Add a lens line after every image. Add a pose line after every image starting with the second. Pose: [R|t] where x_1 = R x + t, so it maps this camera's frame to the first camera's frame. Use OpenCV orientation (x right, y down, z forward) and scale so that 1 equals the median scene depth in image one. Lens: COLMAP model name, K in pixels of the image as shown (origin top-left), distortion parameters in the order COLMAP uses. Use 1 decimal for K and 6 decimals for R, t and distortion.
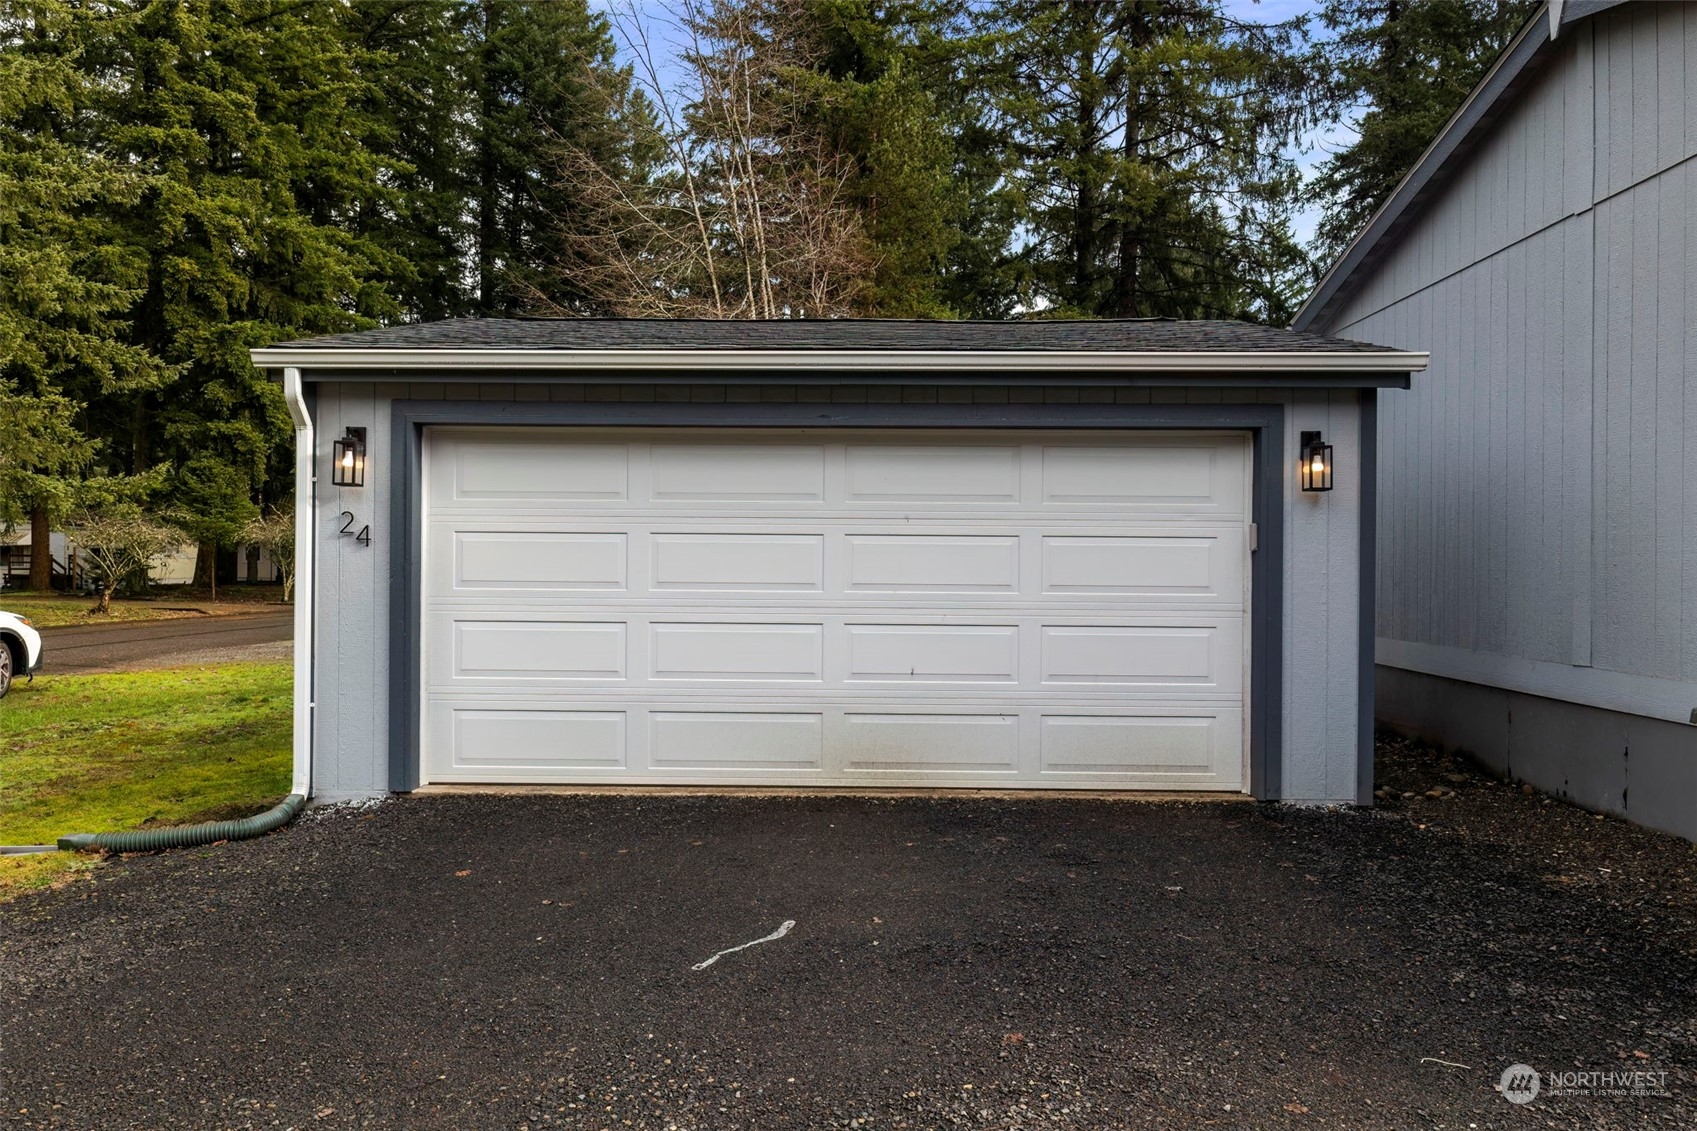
lens RADIAL K [[1216.5, 0, 848.5], [0, 1216.5, 565.5], [0, 0, 1]] dist [0.003684, 0.001709]
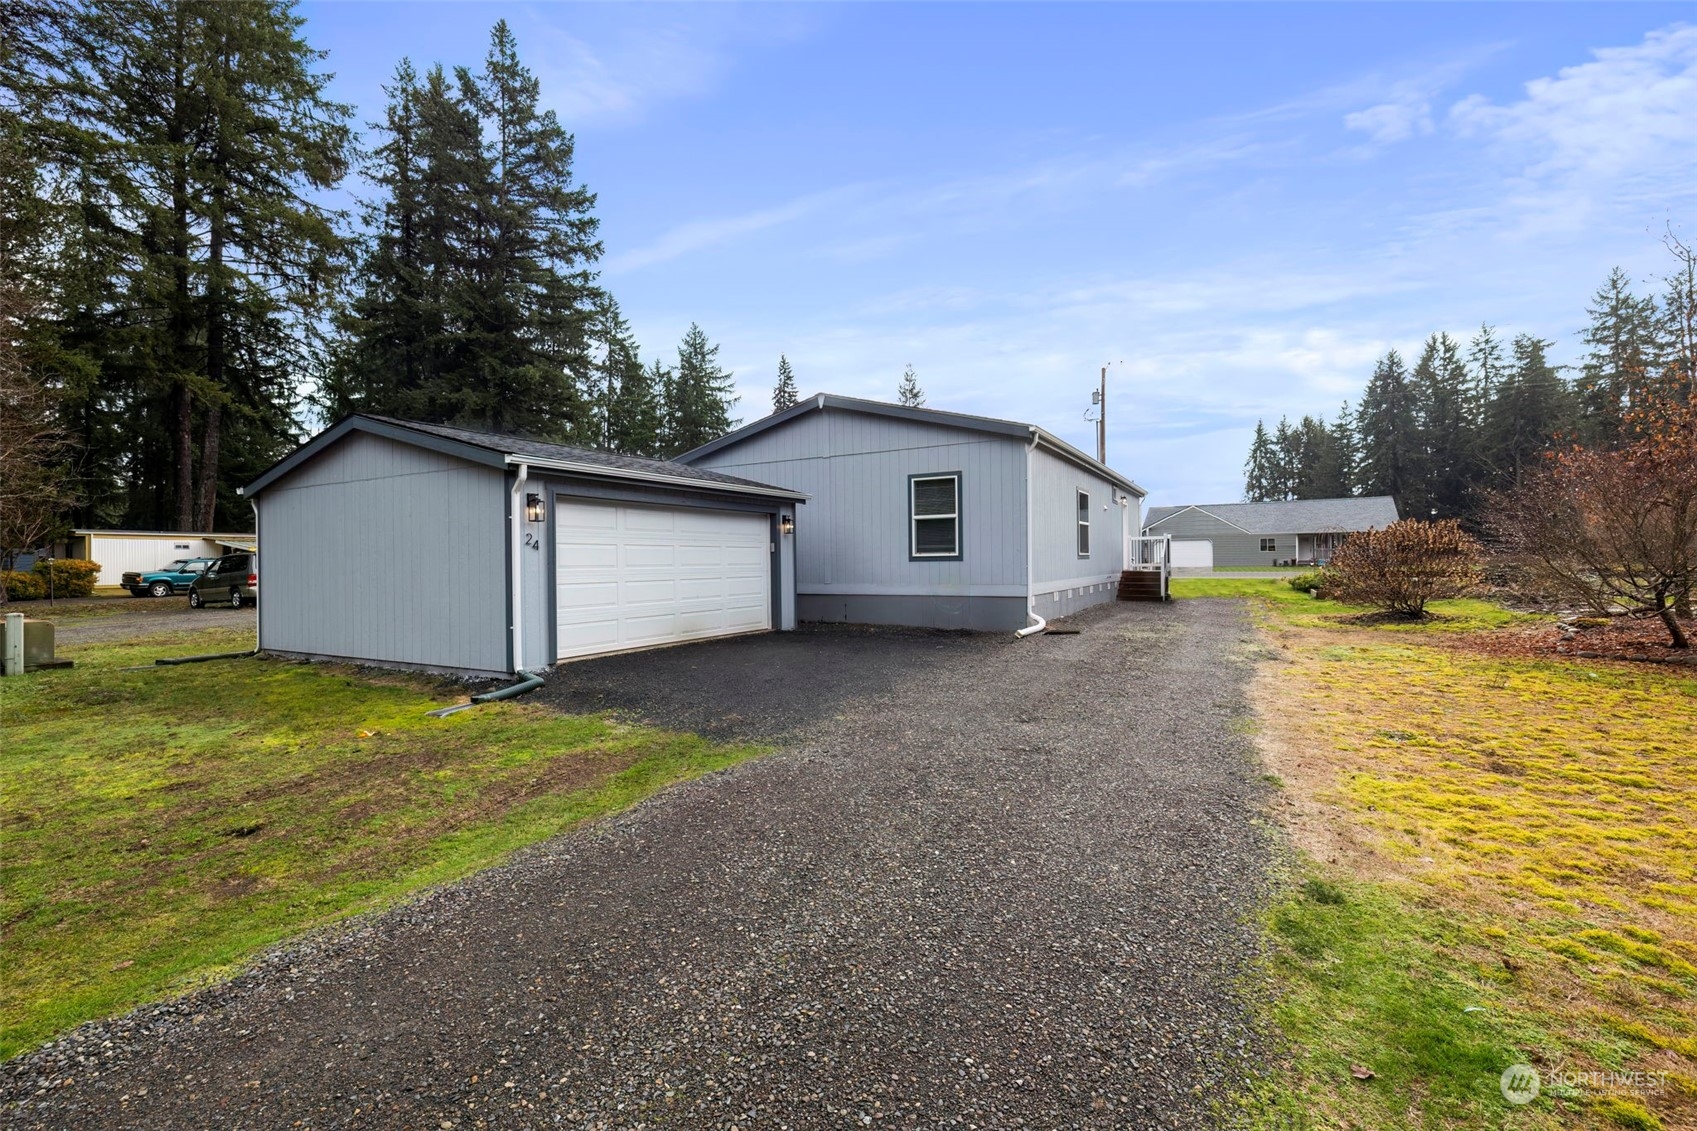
lens RADIAL K [[717.2, 0, 852.0], [0, 717.2, 558.4], [0, 0, 1]] dist [-0.000132, 0.000098]
pose [[0.479067, -0.008597, 0.877736, -1.224400], [0.011908, 0.999924, 0.003294, 0.001259], [-0.877697, 0.008874, 0.479133, -0.079260]]
